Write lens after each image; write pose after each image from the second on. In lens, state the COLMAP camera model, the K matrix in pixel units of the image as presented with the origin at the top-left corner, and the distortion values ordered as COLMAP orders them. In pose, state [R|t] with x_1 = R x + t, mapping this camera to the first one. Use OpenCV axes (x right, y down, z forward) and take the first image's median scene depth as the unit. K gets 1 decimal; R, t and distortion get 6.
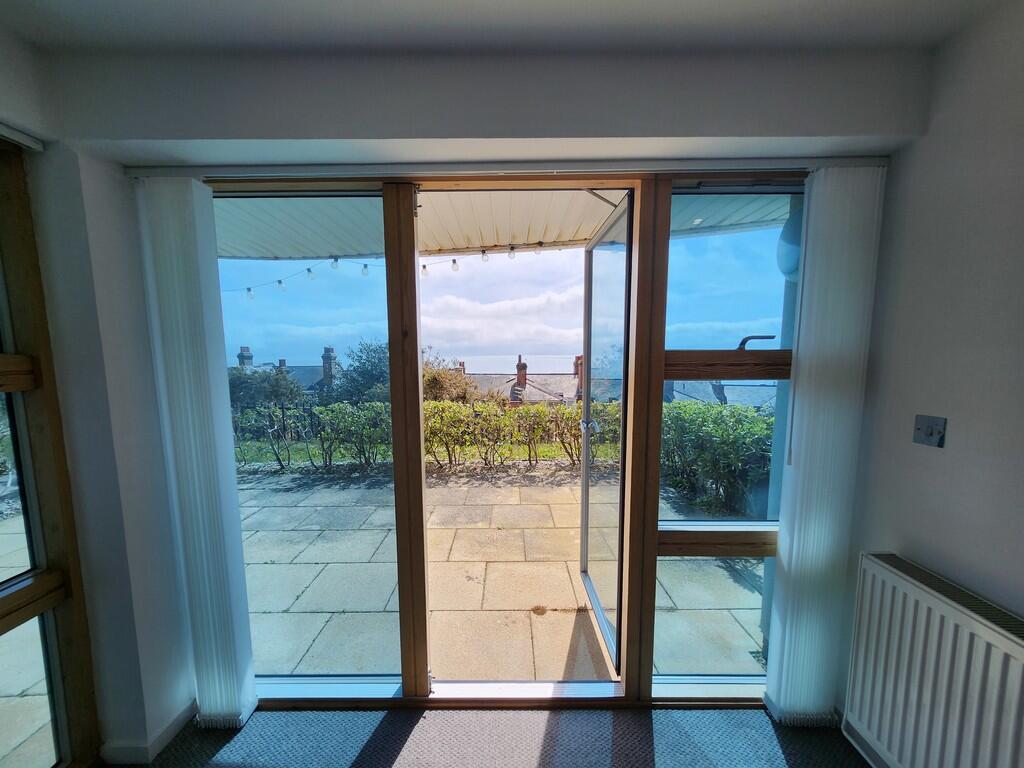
lens RADIAL K [[406.5, 0, 506.4], [0, 406.5, 401.2], [0, 0, 1]] dist [0.000749, 0.001069]
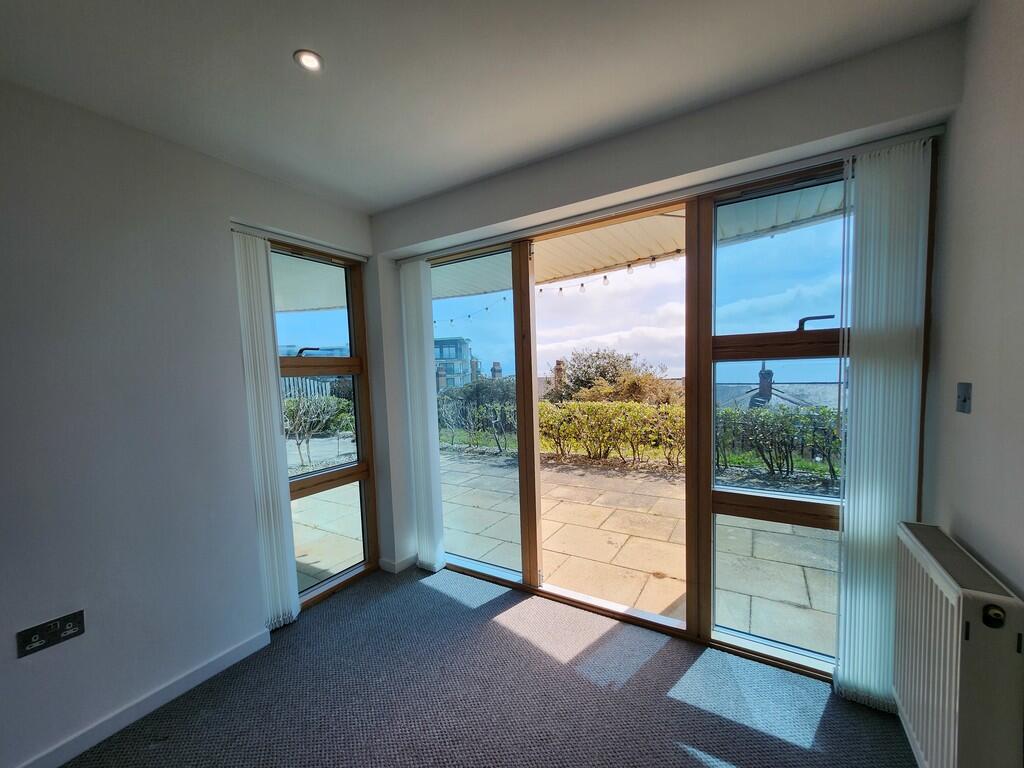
lens RADIAL K [[406.5, 0, 508.7], [0, 406.5, 399.2], [0, 0, 1]] dist [0.000749, 0.001069]
pose [[0.853965, 0.014518, -0.520129, 0.259695], [-0.031512, 0.999219, -0.023848, 0.056496], [0.519376, 0.036756, 0.853755, -0.170250]]
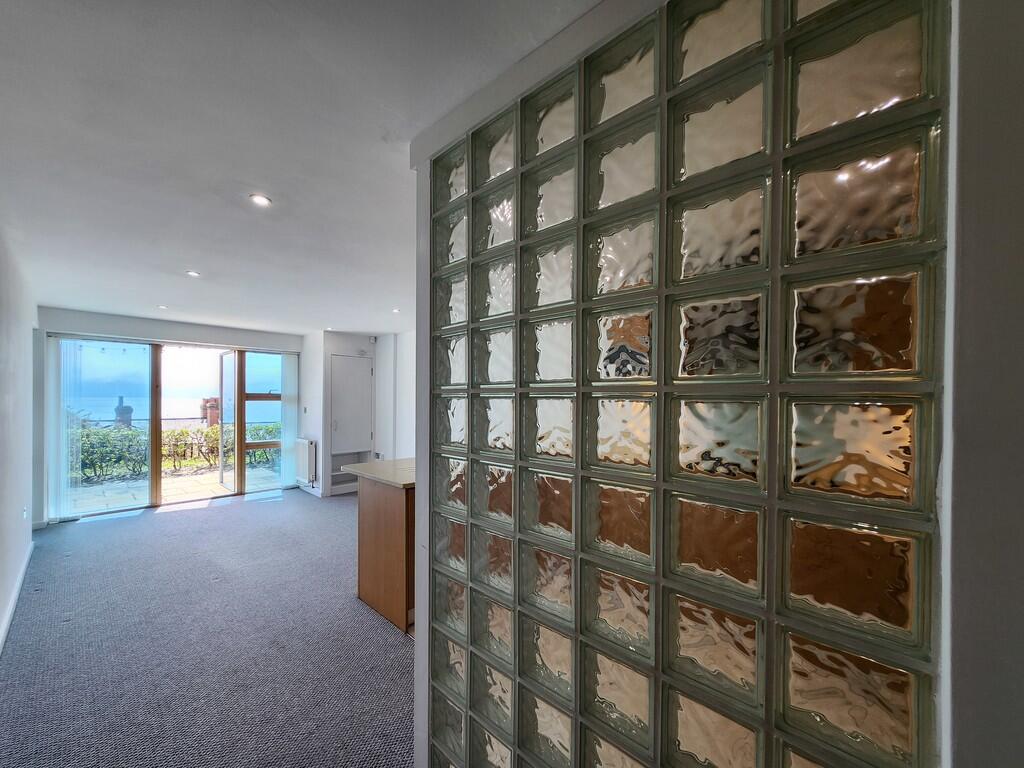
lens RADIAL K [[406.5, 0, 513.6], [0, 406.5, 394.2], [0, 0, 1]] dist [0.000749, 0.001069]
pose [[0.680016, 0.008964, 0.733143, -0.369671], [0.080499, 0.992968, -0.086807, 0.220410], [-0.728765, 0.118047, 0.674512, -1.787845]]
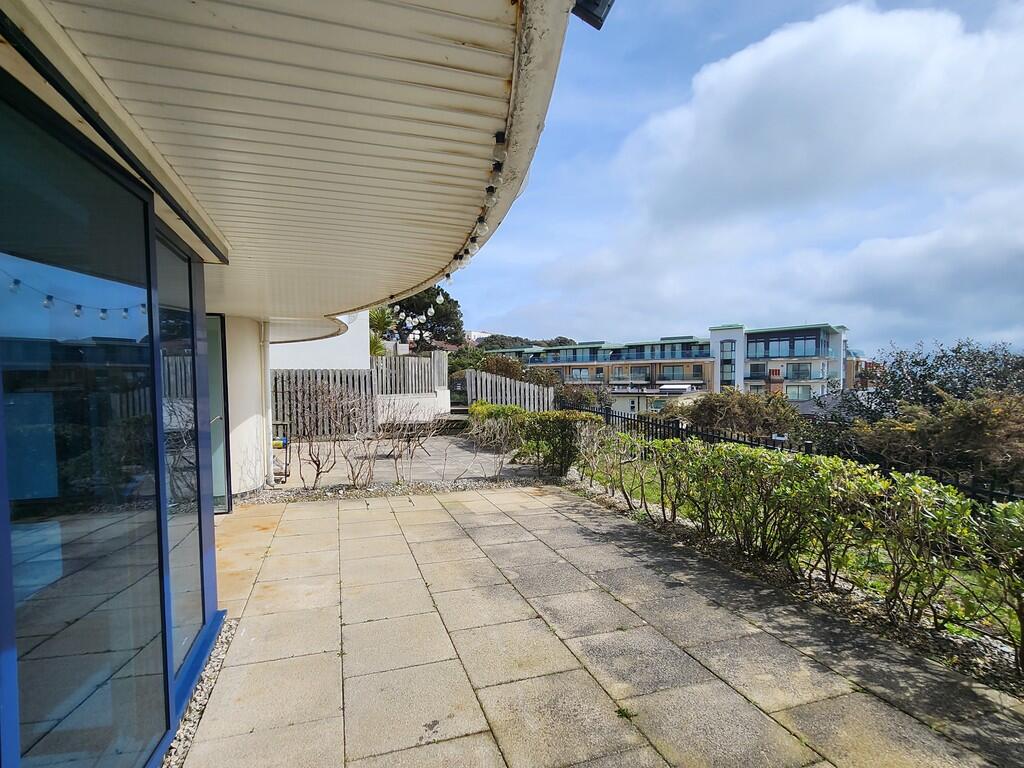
lens RADIAL K [[538.2, 0, 506.9], [0, 538.2, 383.7], [0, 0, 1]] dist [0.006711, 0.000477]
pose [[0.318796, 0.018548, -0.947642, 0.685939], [-0.111307, 0.993623, -0.017996, -0.064204], [0.941265, 0.111216, 0.318828, 0.786048]]
